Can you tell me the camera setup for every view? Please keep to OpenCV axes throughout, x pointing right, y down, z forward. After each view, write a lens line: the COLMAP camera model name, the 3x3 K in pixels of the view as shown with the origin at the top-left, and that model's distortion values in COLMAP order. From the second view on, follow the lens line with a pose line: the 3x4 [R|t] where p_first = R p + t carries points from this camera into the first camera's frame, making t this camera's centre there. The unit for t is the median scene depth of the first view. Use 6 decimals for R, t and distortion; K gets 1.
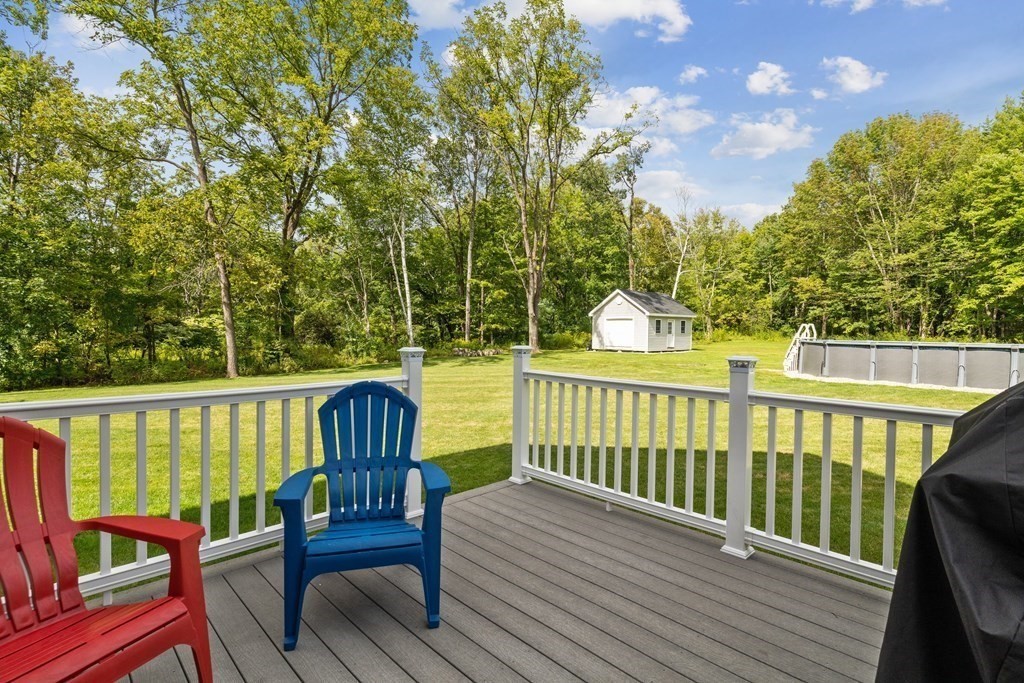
lens RADIAL K [[495.9, 0, 505.9], [0, 495.9, 343.3], [0, 0, 1]] dist [-0.004810, 0.001457]
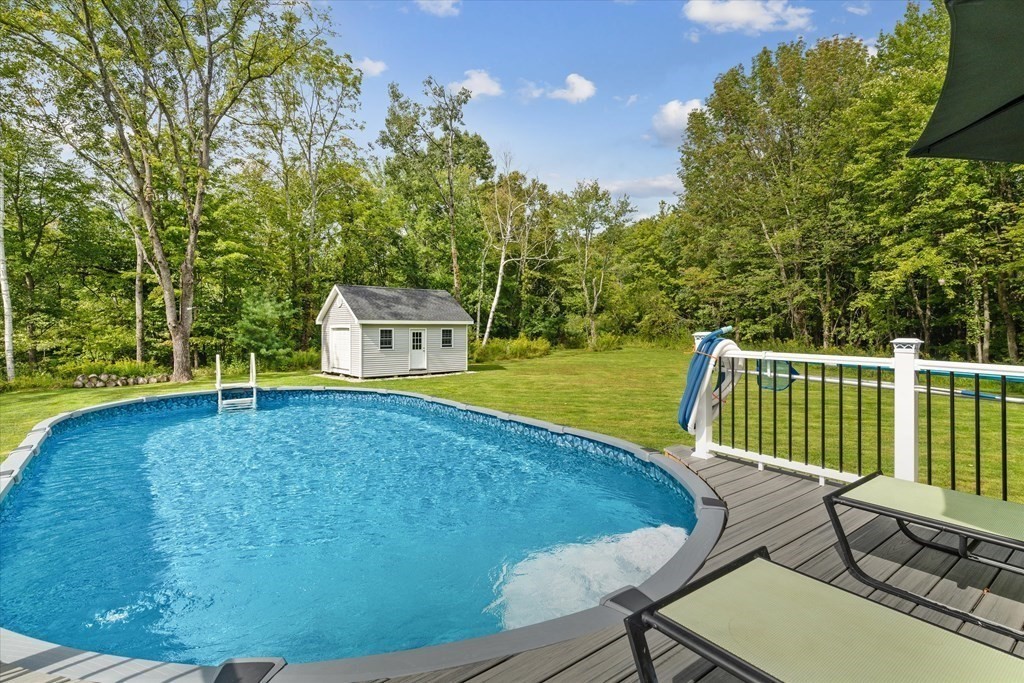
lens RADIAL K [[524.0, 0, 515.2], [0, 524.0, 333.4], [0, 0, 1]] dist [0.009677, -0.000405]
pose [[0.999931, -0.011480, -0.002549, 0.449313], [0.011422, 0.999698, -0.021765, -0.022418], [0.002798, 0.021734, 0.999760, 0.261133]]
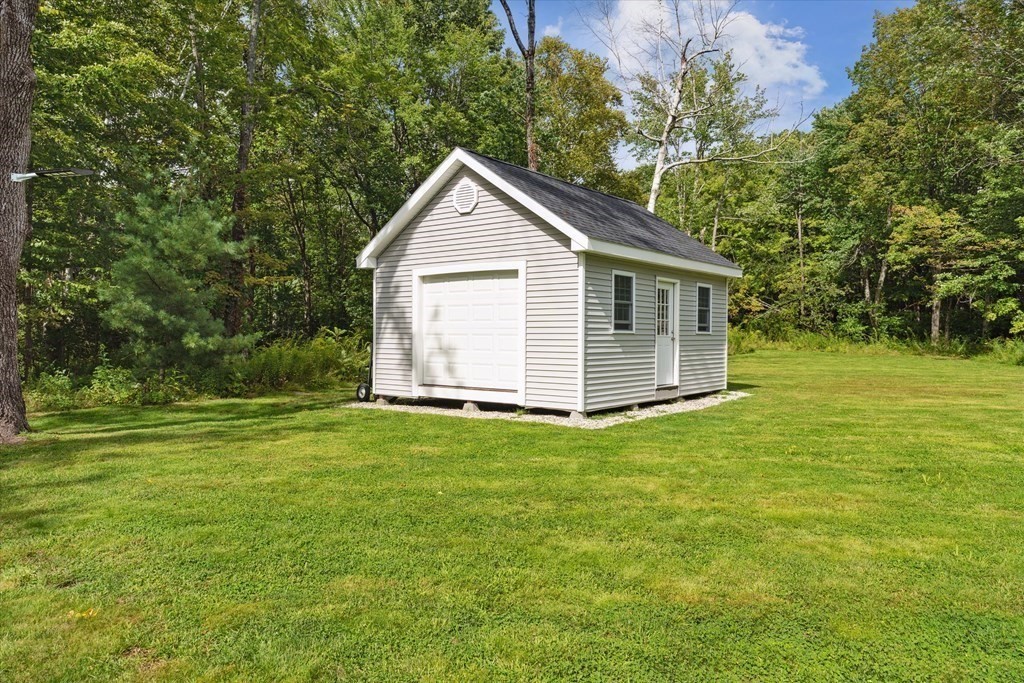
lens RADIAL K [[716.0, 0, 517.8], [0, 716.0, 343.1], [0, 0, 1]] dist [0.006078, 0.001573]
pose [[0.980091, -0.006049, 0.198457, 0.173994], [0.009047, 0.999858, -0.014203, -0.009435], [-0.198343, 0.015715, 0.980007, 0.619761]]
